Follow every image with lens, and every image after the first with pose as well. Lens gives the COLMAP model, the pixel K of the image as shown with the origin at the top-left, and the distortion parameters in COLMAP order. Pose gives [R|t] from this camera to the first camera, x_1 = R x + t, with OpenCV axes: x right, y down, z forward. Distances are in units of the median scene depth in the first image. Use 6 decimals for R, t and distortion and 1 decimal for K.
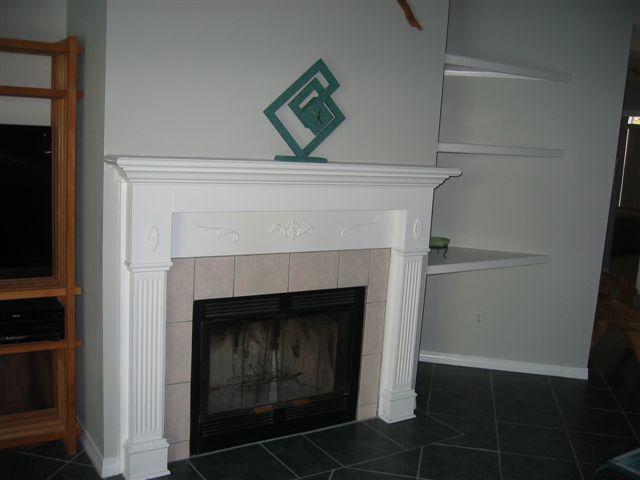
lens RADIAL K [[672.8, 0, 322.8], [0, 672.8, 254.0], [0, 0, 1]] dist [-0.091673, -0.033859]
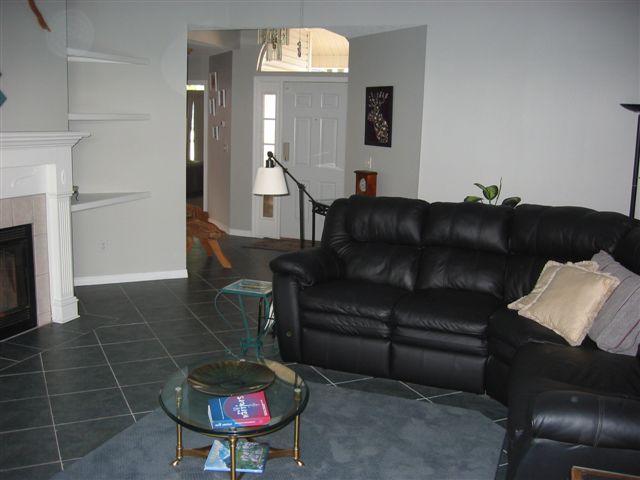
lens RADIAL K [[672.8, 0, 322.8], [0, 672.8, 254.0], [0, 0, 1]] dist [-0.091673, -0.033859]
pose [[0.790654, -0.149917, 0.593625, -0.259888], [0.119357, 0.988698, 0.090719, 0.056655], [-0.600516, -0.000874, 0.799612, -0.386933]]
